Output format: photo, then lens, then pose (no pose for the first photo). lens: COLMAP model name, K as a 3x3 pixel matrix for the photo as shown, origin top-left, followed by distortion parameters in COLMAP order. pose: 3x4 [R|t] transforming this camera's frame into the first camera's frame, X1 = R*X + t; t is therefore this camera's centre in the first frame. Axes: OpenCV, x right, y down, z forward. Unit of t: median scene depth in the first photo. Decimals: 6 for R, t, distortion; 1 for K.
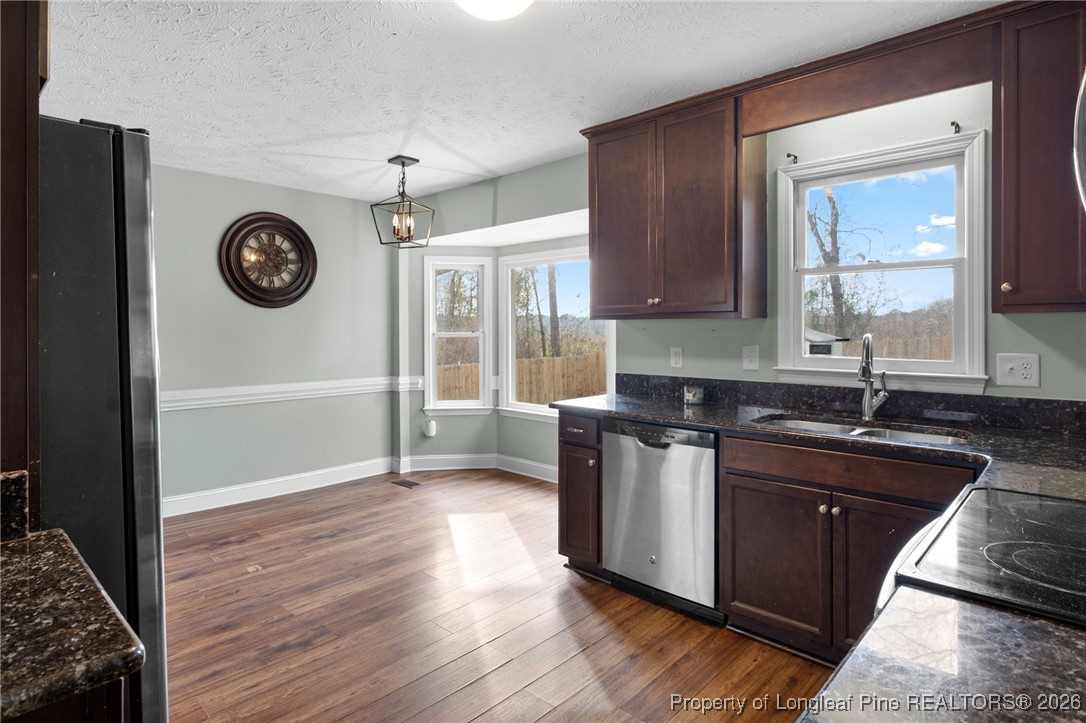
lens RADIAL K [[577.5, 0, 530.8], [0, 577.5, 324.0], [0, 0, 1]] dist [0.004529, -0.002435]
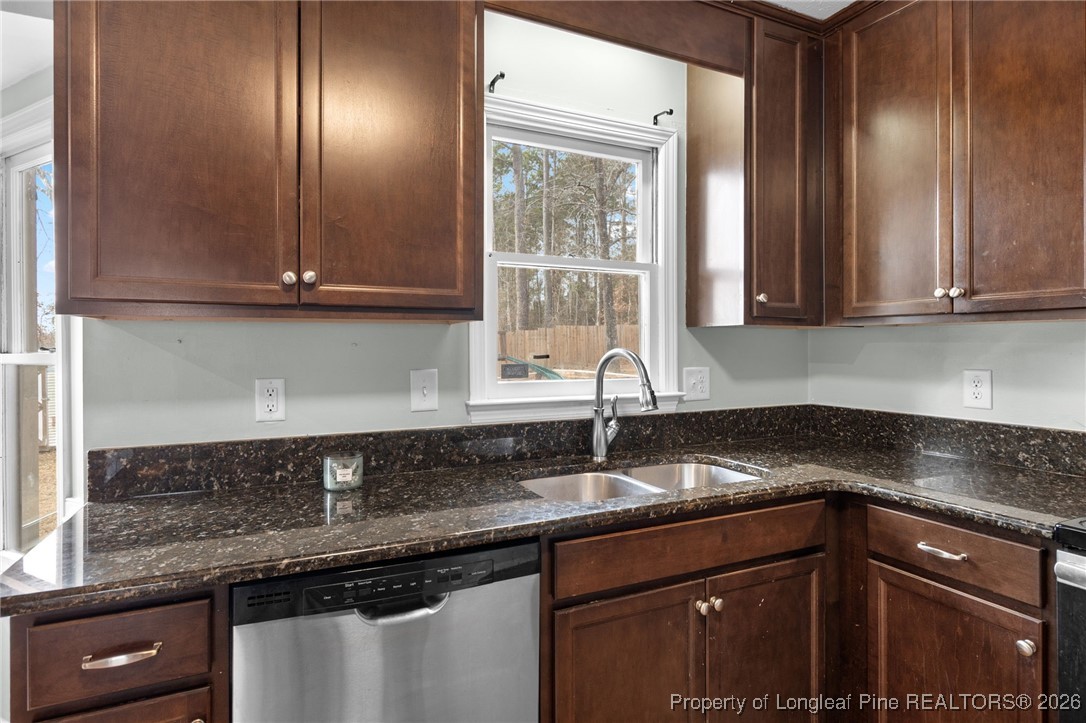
lens RADIAL K [[577.5, 0, 550.6], [0, 577.5, 348.2], [0, 0, 1]] dist [0.004529, -0.002435]
pose [[0.353793, -0.005589, 0.935307, -0.131057], [-0.008351, 0.999923, 0.009134, 0.008731], [-0.935286, -0.011042, 0.353720, 0.654039]]
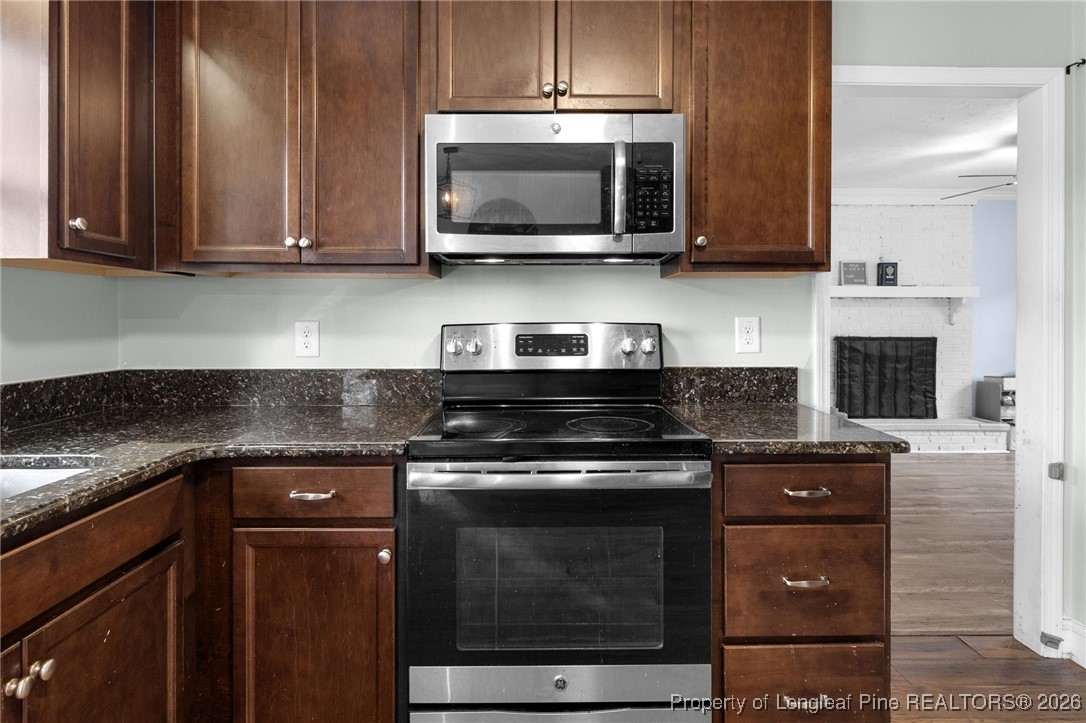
lens RADIAL K [[577.5, 0, 529.9], [0, 577.5, 320.6], [0, 0, 1]] dist [0.004529, -0.002435]
pose [[-0.693656, -0.004276, 0.720294, -0.042840], [-0.009390, 0.999951, -0.003106, 0.033021], [-0.720245, -0.008918, -0.693662, 0.721383]]
